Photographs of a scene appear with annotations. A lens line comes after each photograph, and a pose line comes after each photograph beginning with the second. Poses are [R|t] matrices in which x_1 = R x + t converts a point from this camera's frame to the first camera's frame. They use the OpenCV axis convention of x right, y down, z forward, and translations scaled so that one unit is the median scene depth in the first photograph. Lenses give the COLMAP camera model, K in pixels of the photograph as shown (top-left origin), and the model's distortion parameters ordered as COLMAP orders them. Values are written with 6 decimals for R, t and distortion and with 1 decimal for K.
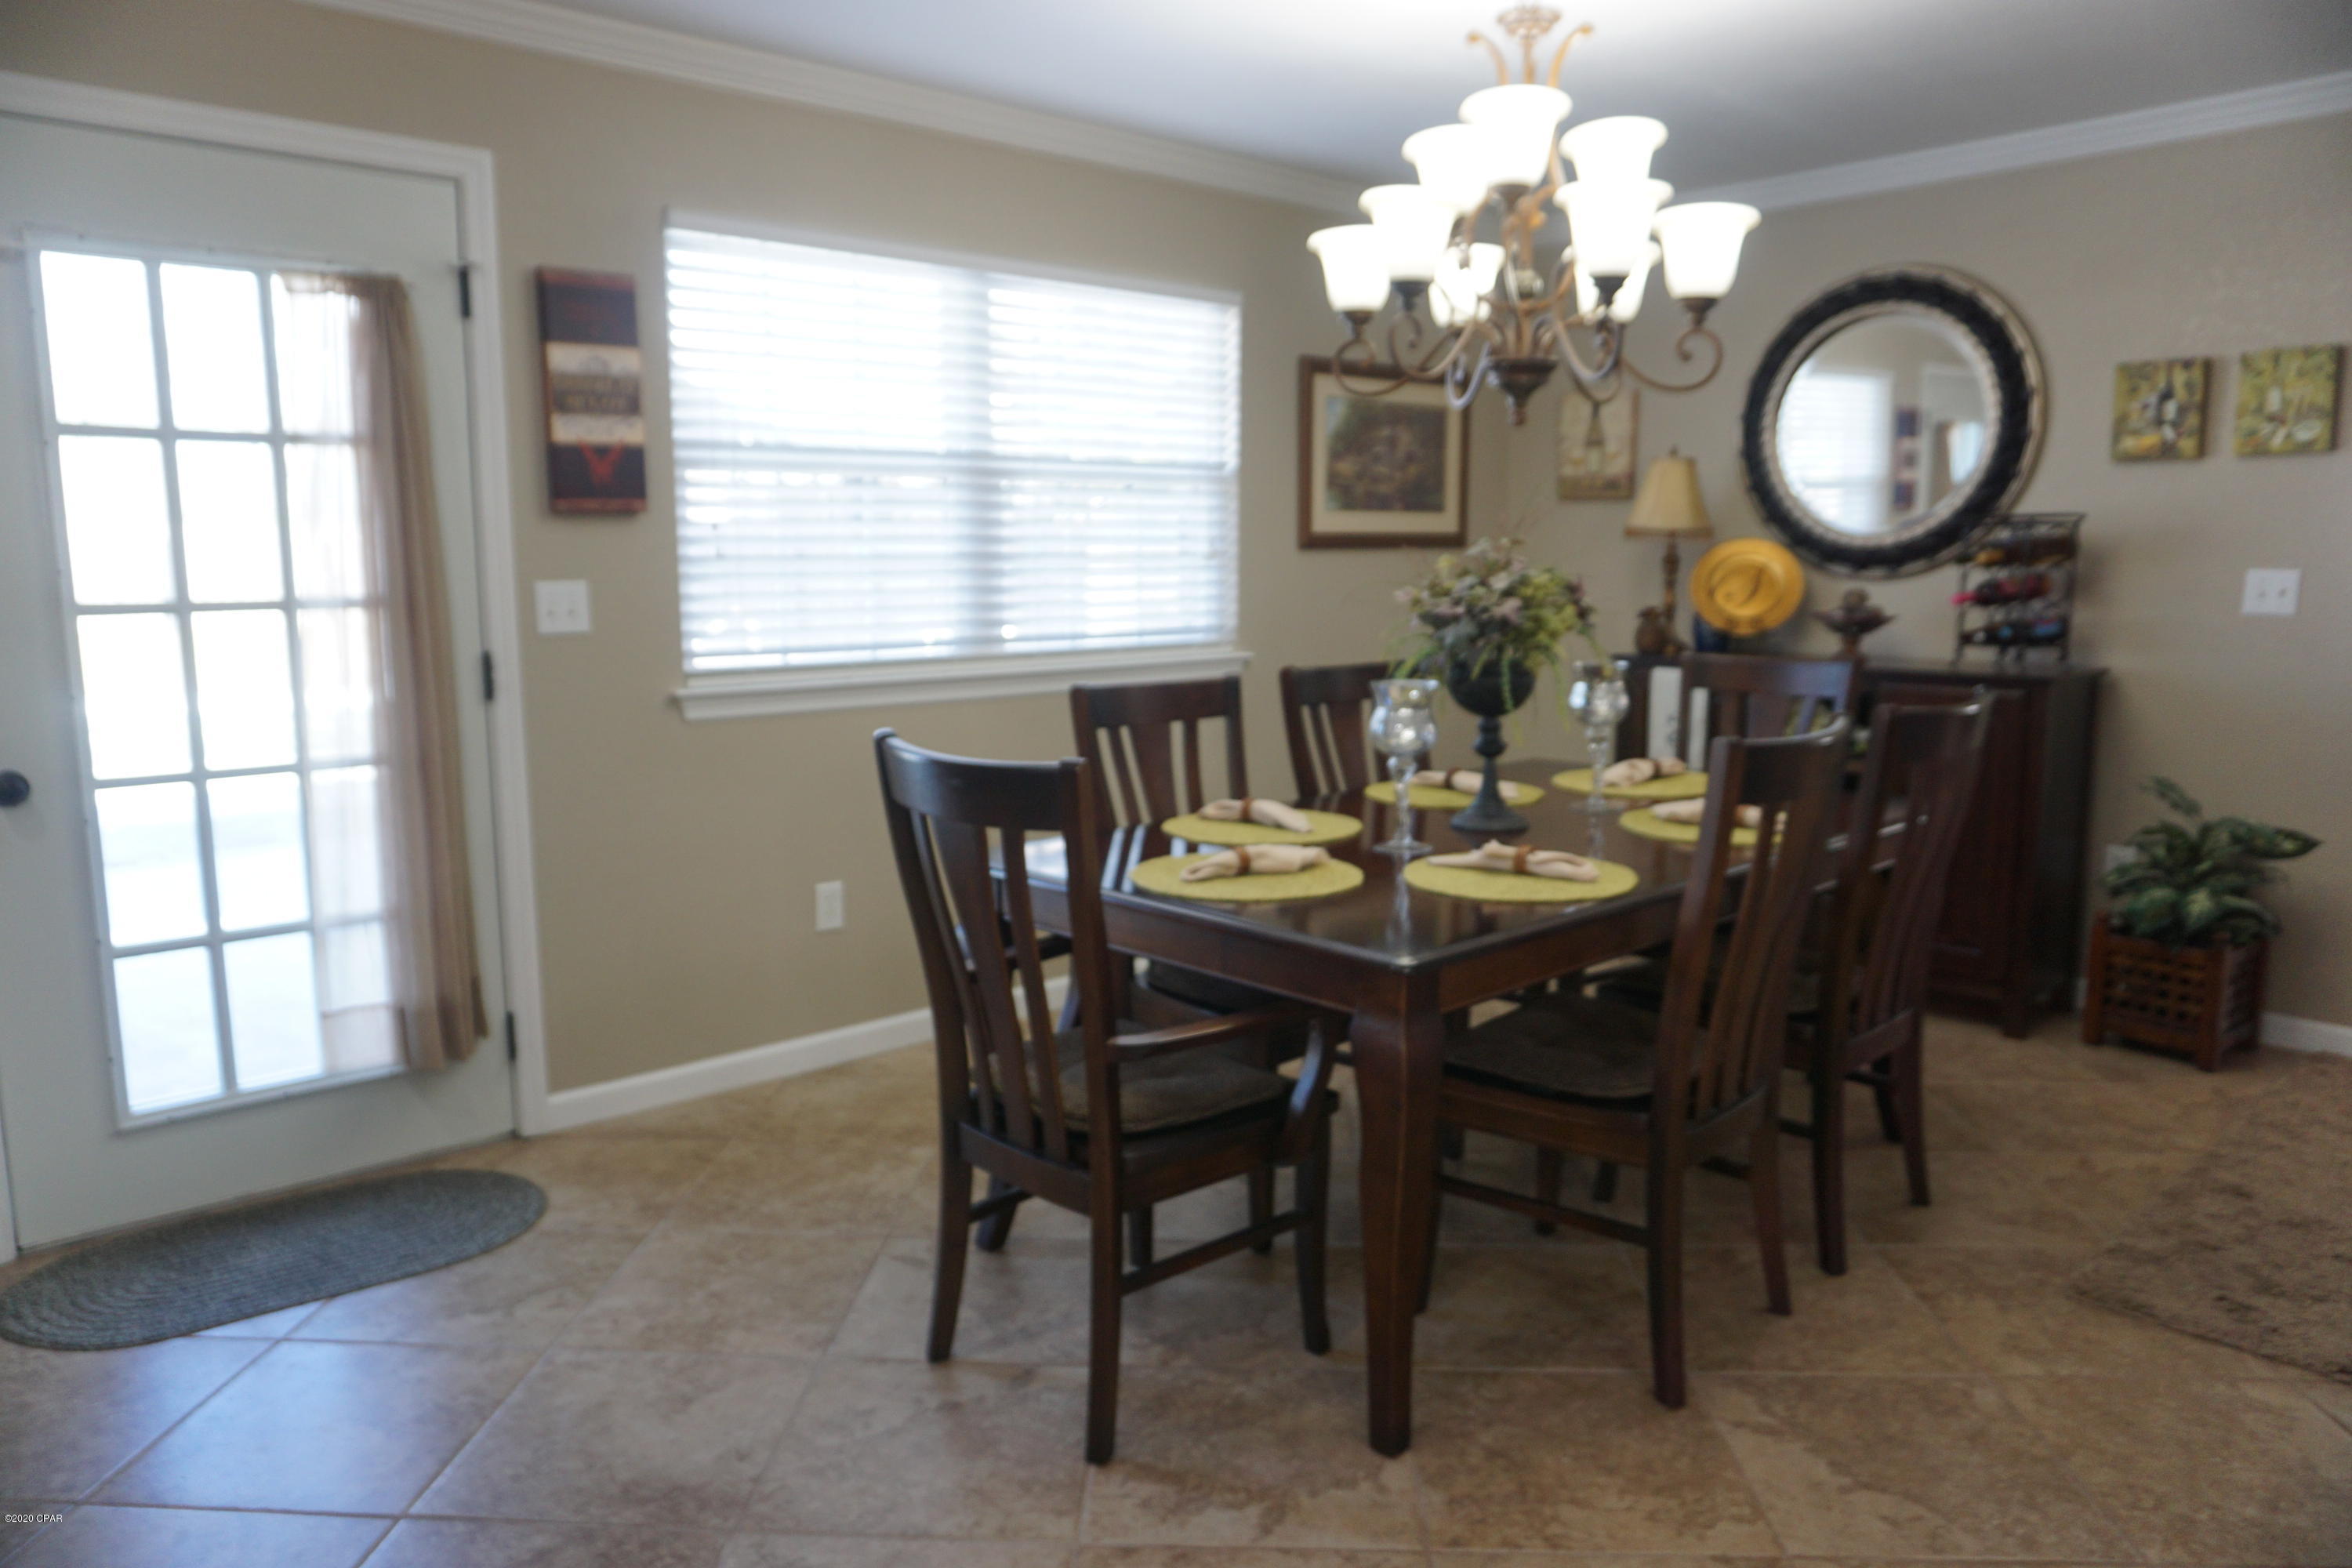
lens RADIAL K [[1551.0, 0, 1169.2], [0, 1551.0, 765.3], [0, 0, 1]] dist [-0.044632, 0.029559]
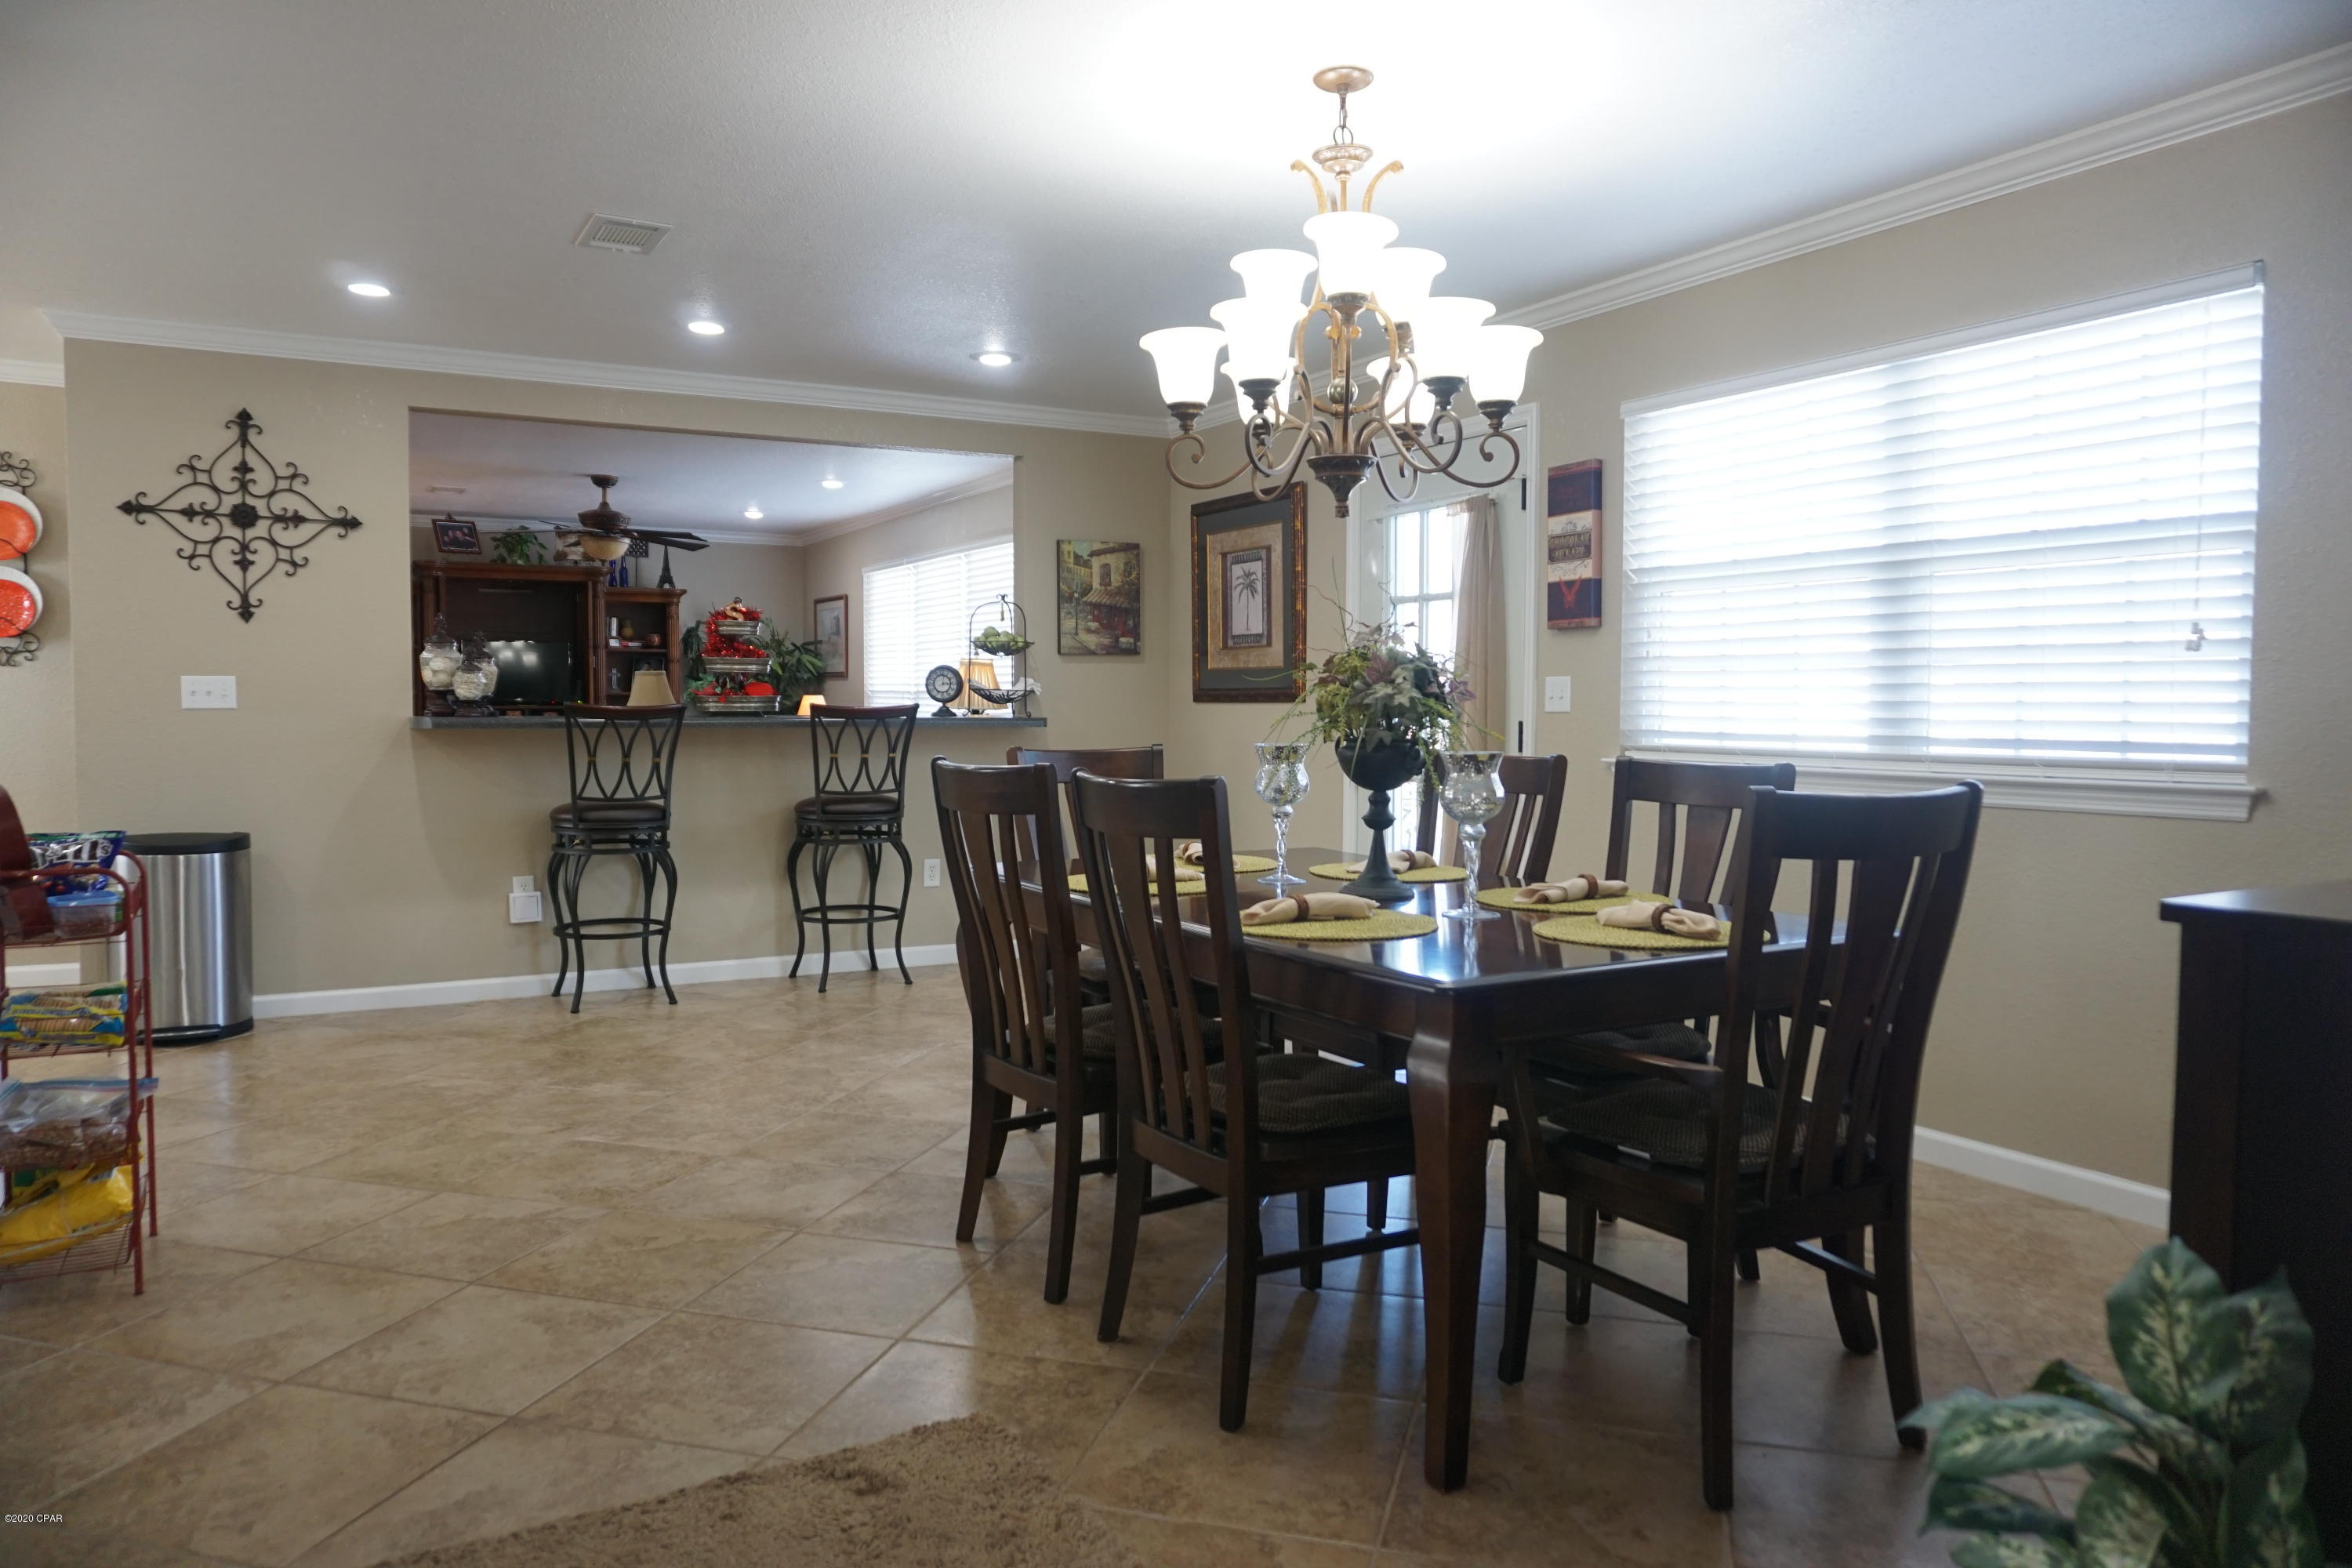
lens RADIAL K [[1551.0, 0, 1169.2], [0, 1551.0, 765.3], [0, 0, 1]] dist [-0.044632, 0.029559]
pose [[-0.211937, 0.044357, -0.976276, 1.108519], [-0.134135, 0.988195, 0.074017, -0.094627], [0.968034, 0.146640, -0.203485, 0.951566]]
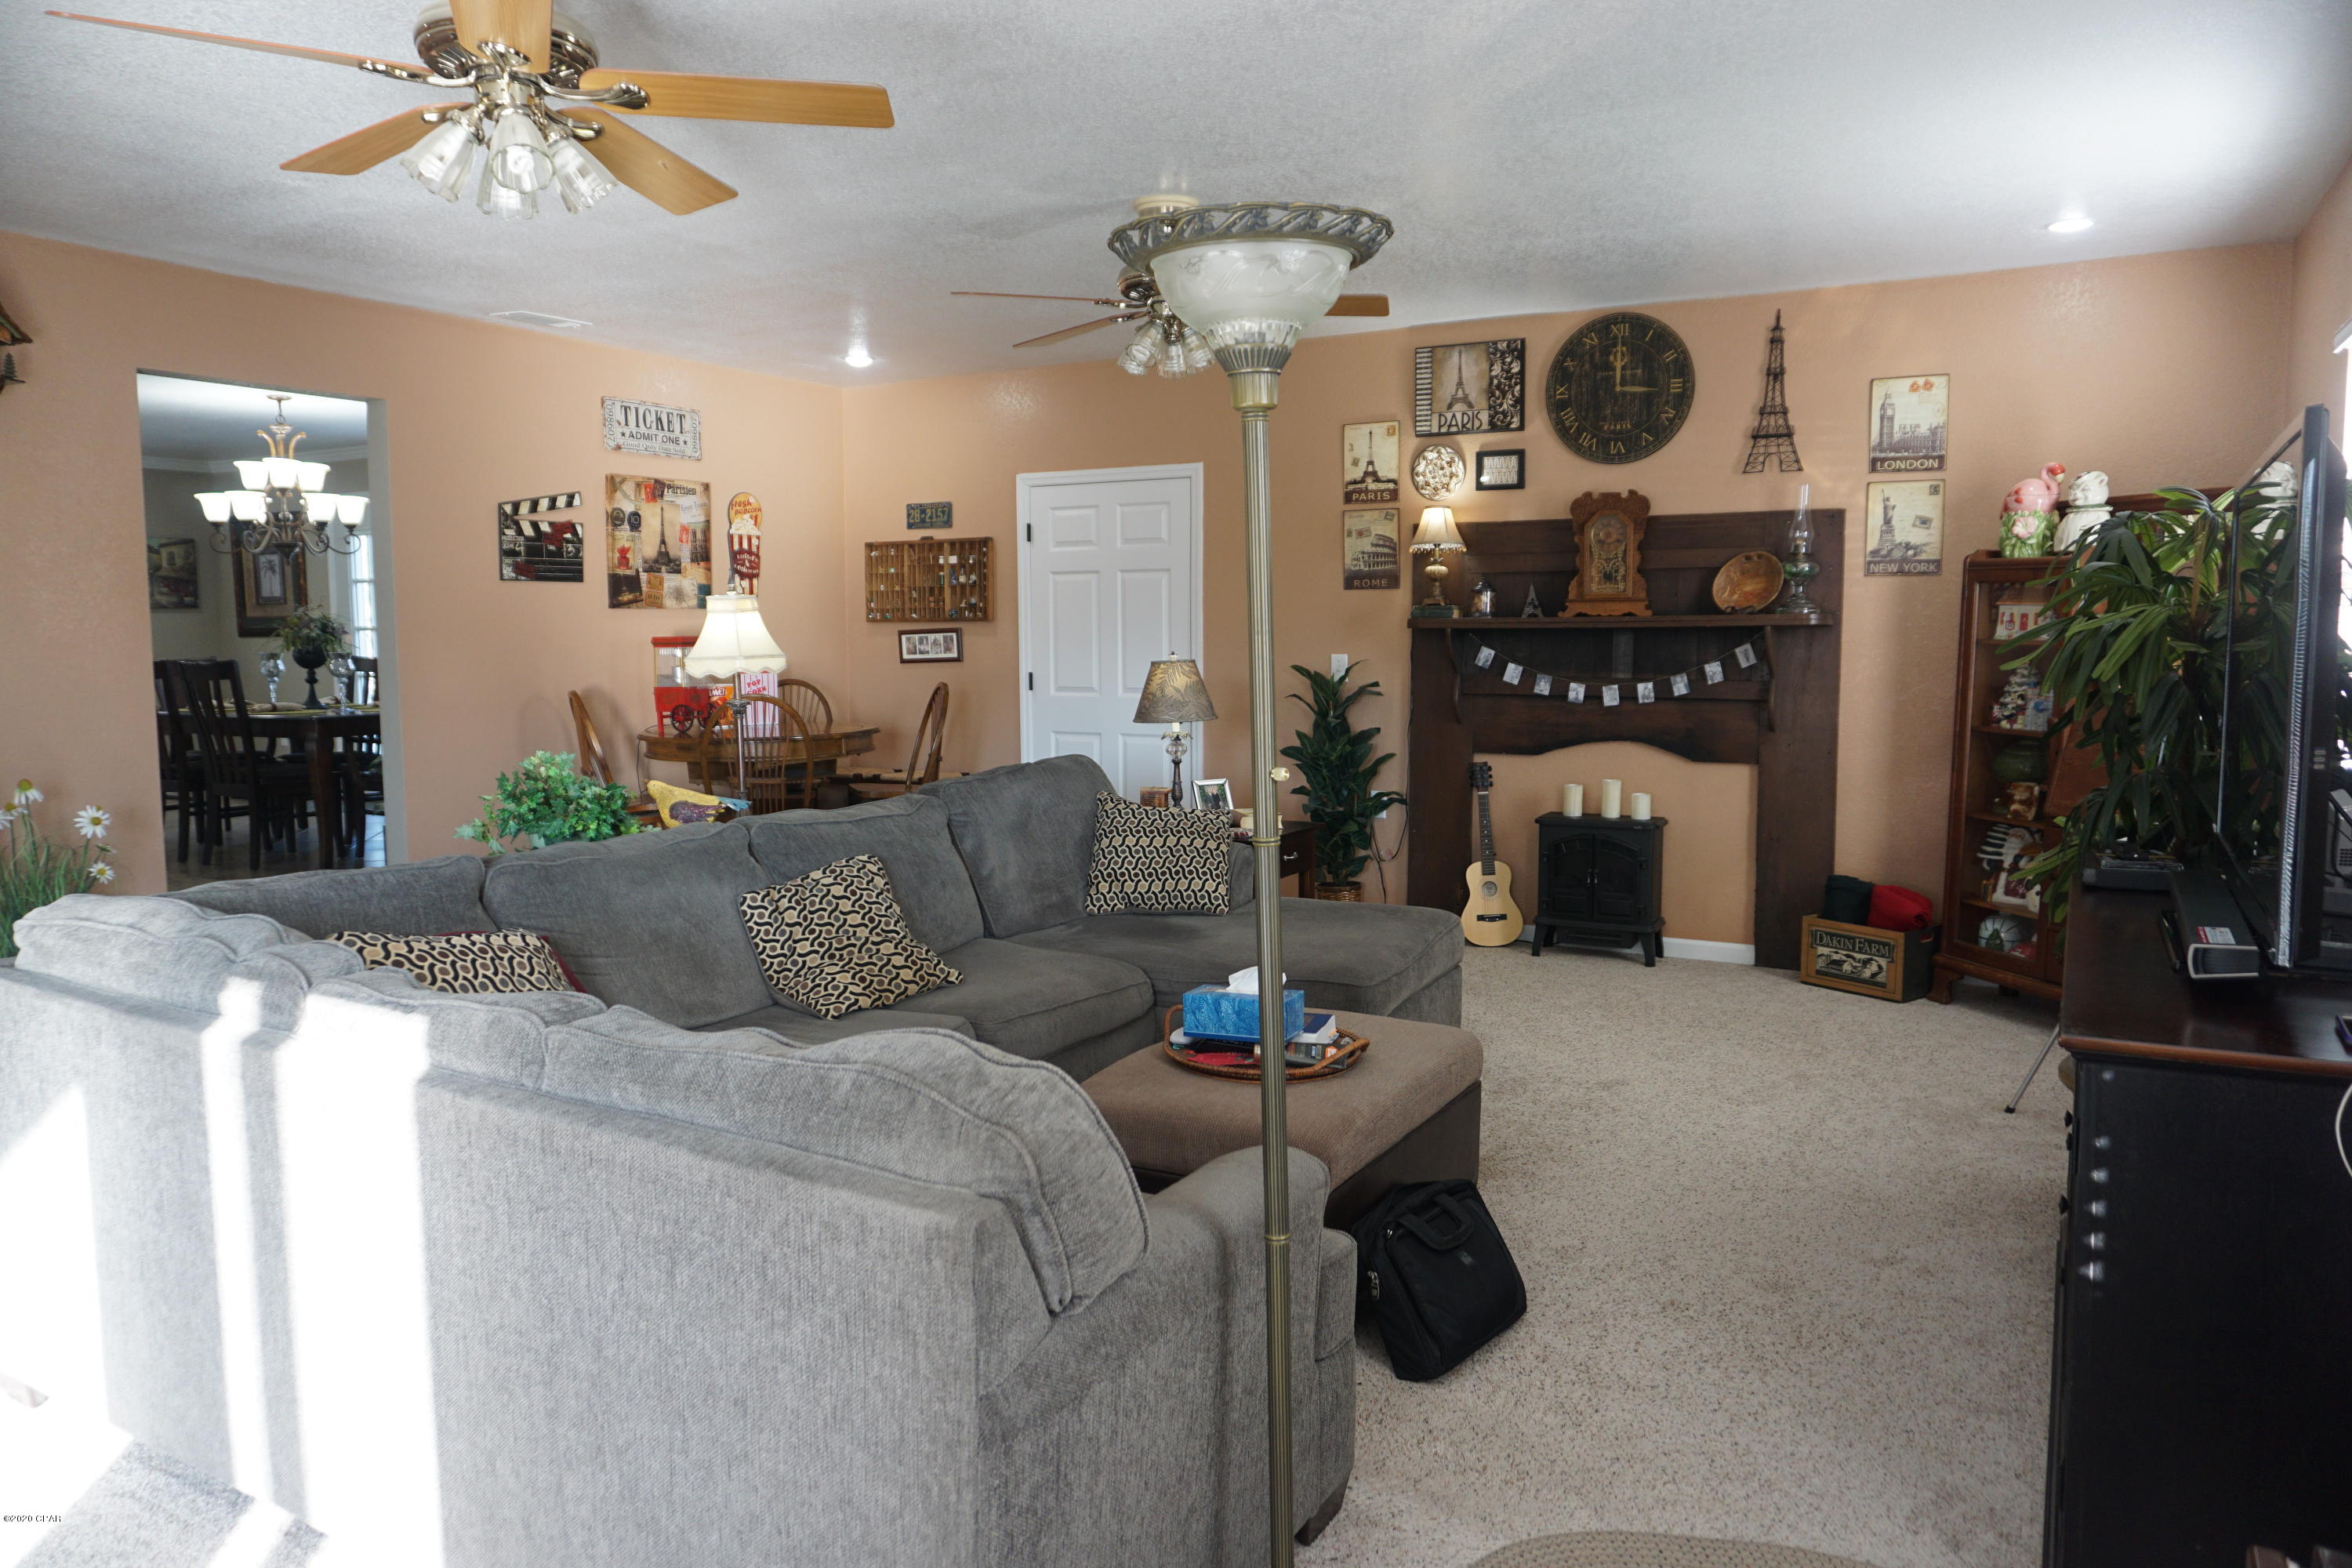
lens RADIAL K [[1551.0, 0, 1169.2], [0, 1551.0, 765.3], [0, 0, 1]] dist [-0.044632, 0.029559]
pose [[0.327031, 0.085826, -0.941108, 2.950410], [-0.119963, 0.991581, 0.048742, -0.159013], [0.937368, 0.096958, 0.334574, 1.370121]]
